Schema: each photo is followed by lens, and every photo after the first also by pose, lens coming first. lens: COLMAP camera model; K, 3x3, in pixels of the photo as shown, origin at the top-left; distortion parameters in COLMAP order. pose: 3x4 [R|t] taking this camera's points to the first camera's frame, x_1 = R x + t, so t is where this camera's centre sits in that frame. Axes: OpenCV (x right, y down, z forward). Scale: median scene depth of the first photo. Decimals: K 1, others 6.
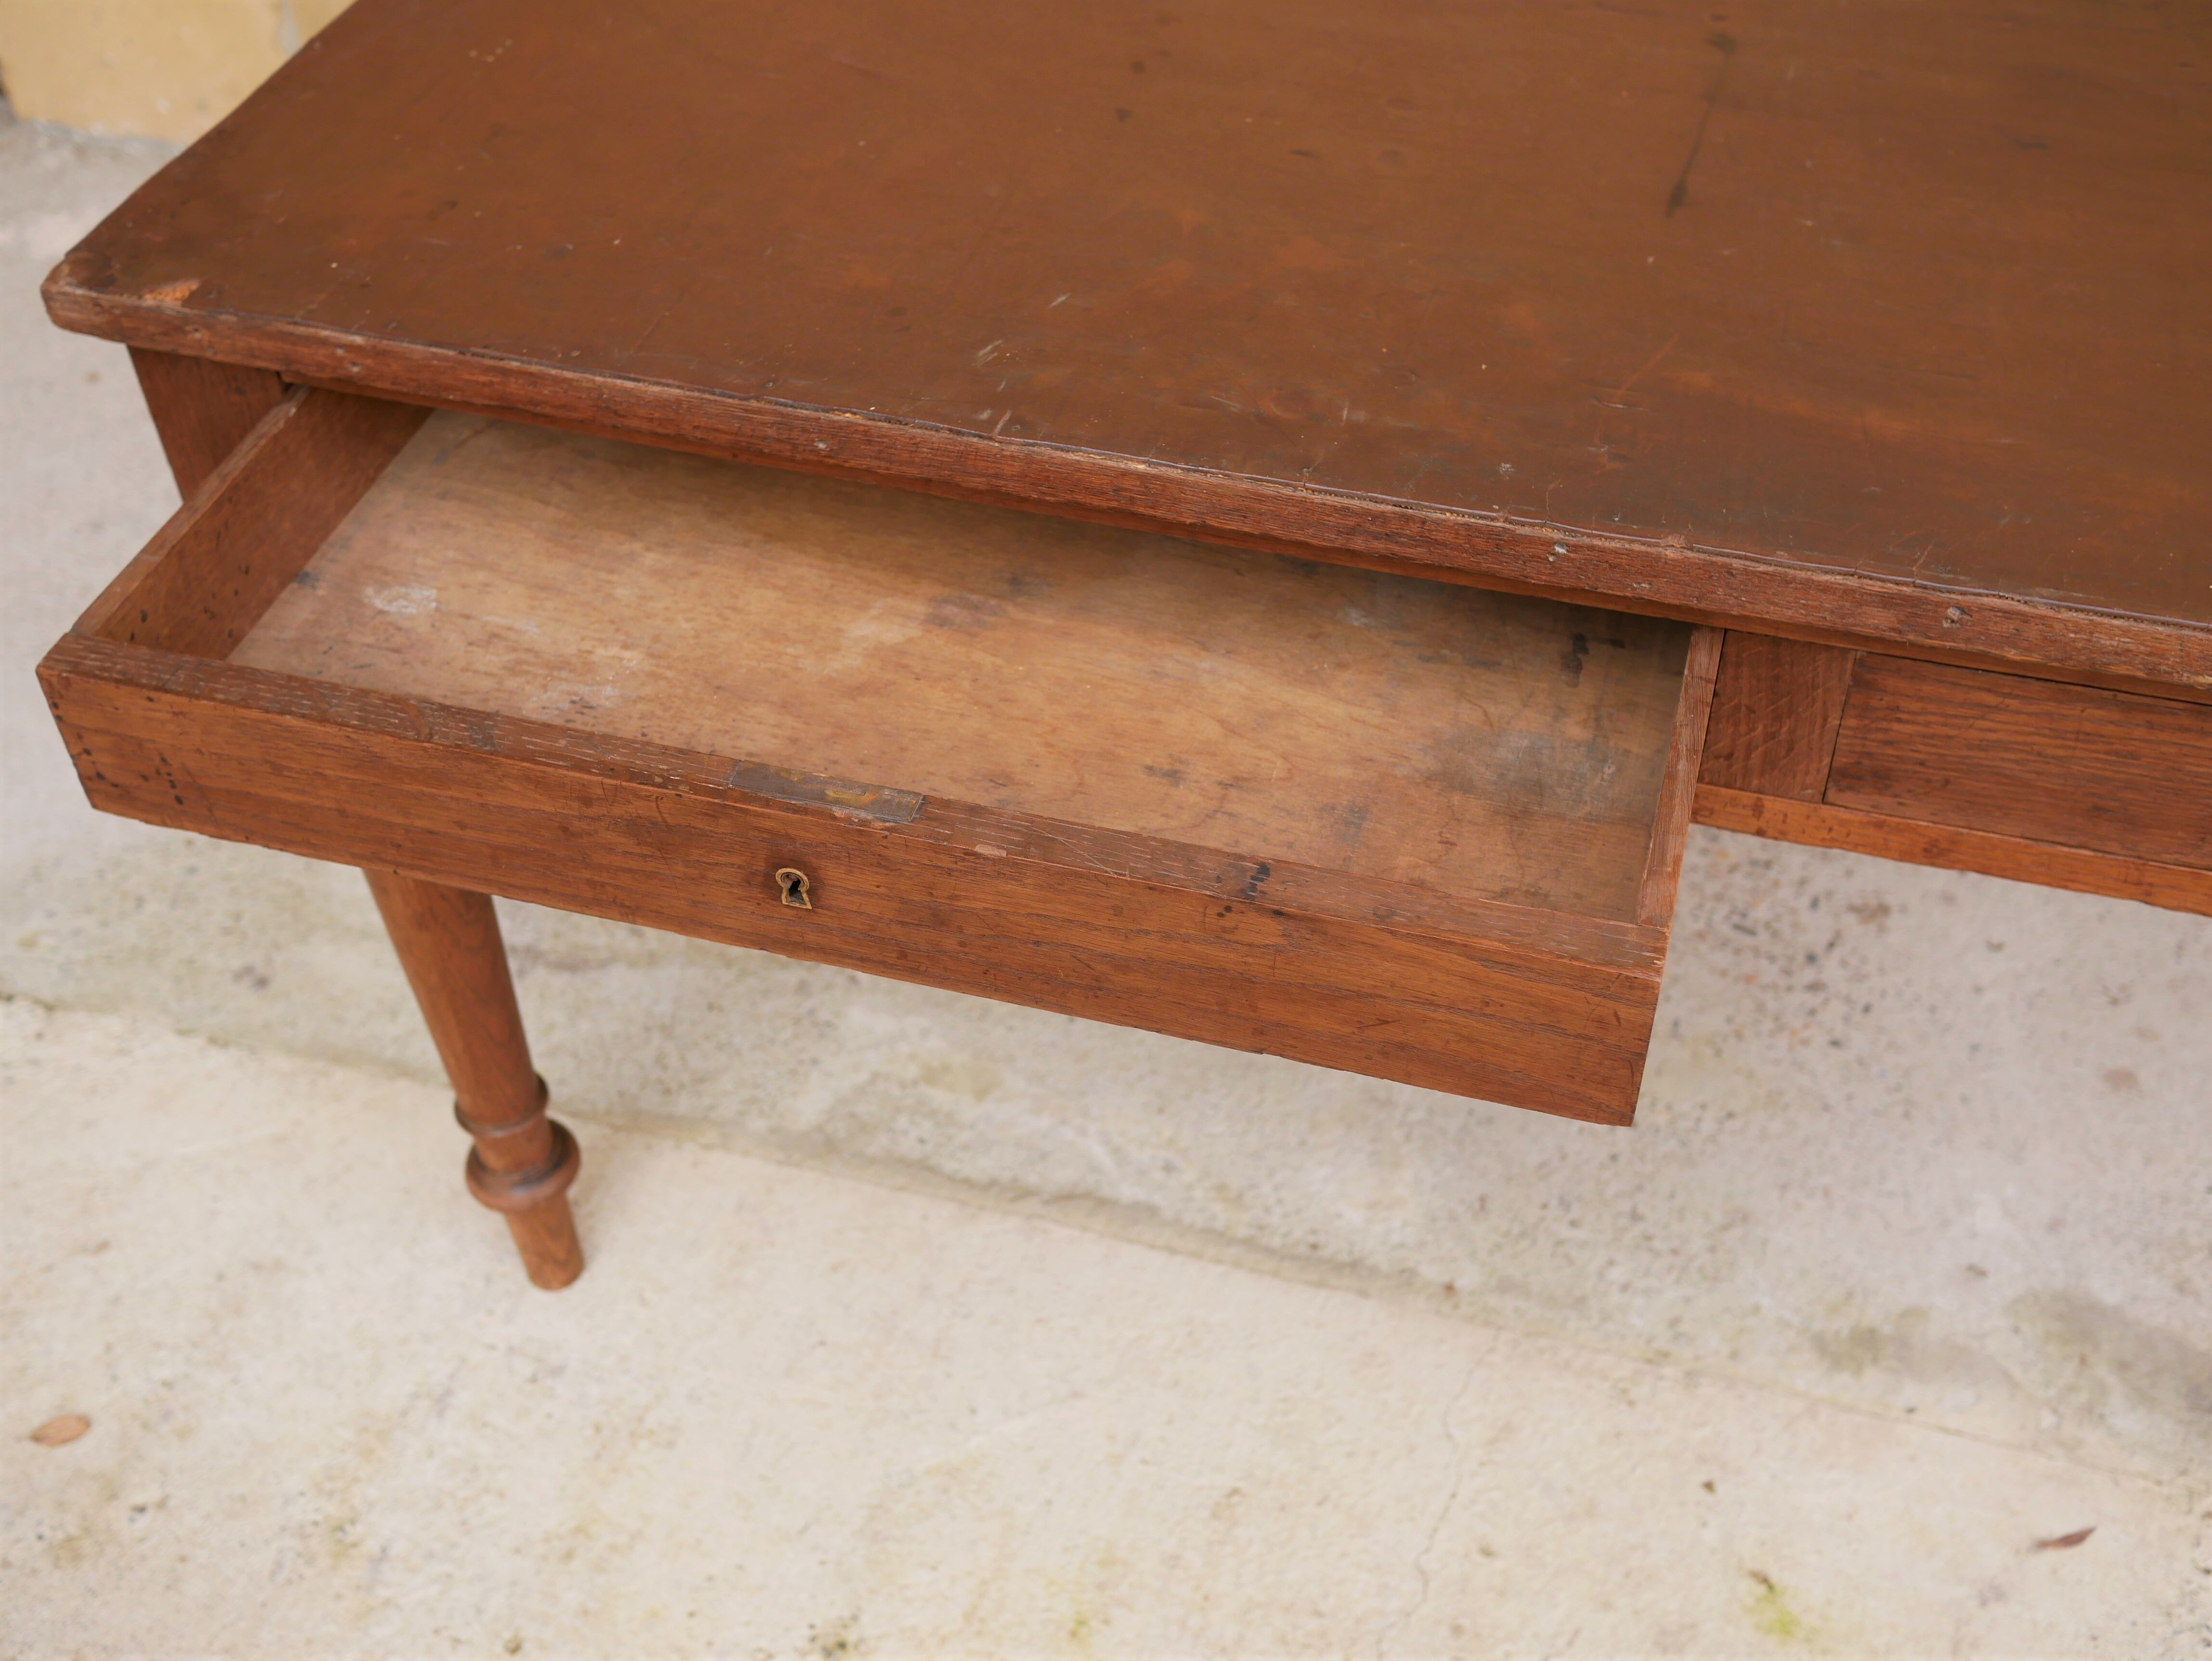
lens RADIAL K [[2474.6, 0, 1090.2], [0, 2474.6, 833.1], [0, 0, 1]] dist [-0.032166, 0.061690]
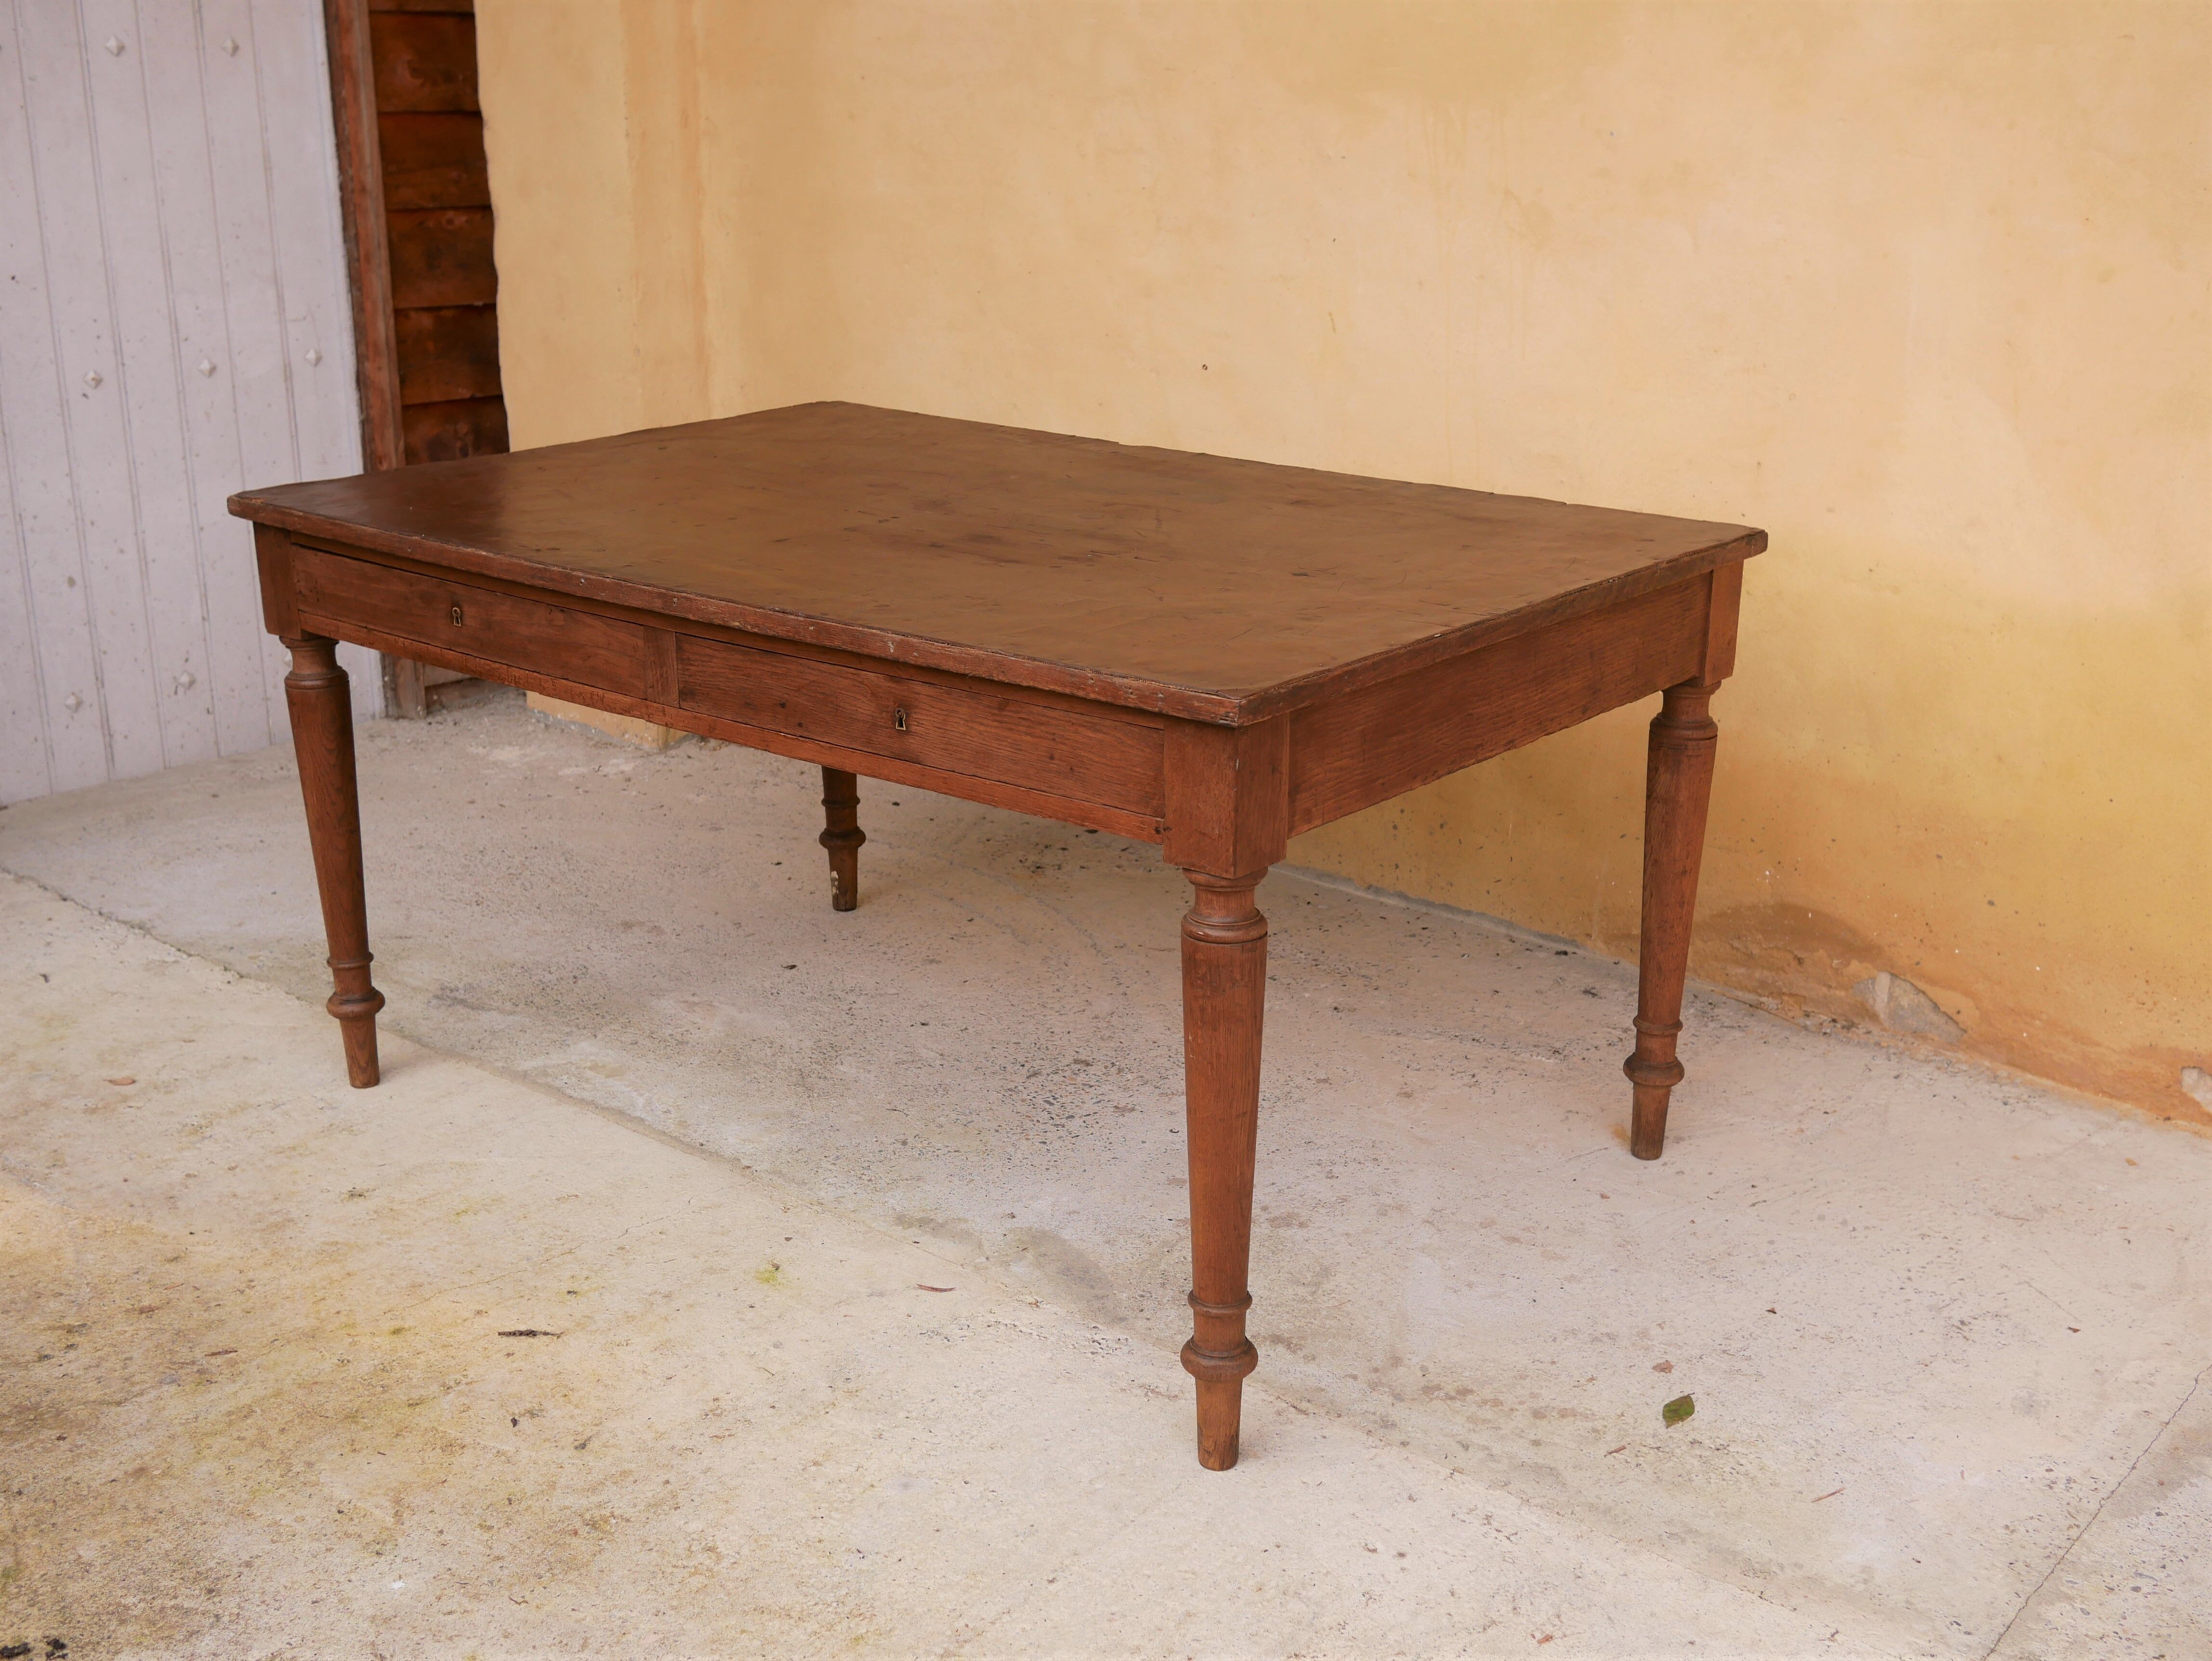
lens RADIAL K [[2470.1, 0, 1098.9], [0, 2470.1, 820.0], [0, 0, 1]] dist [-0.032658, 0.016722]
pose [[0.922820, 0.138064, -0.359642, 1.034318], [-0.280918, 0.880000, -0.382995, 0.599277], [0.263607, 0.454465, 0.850866, -0.632766]]
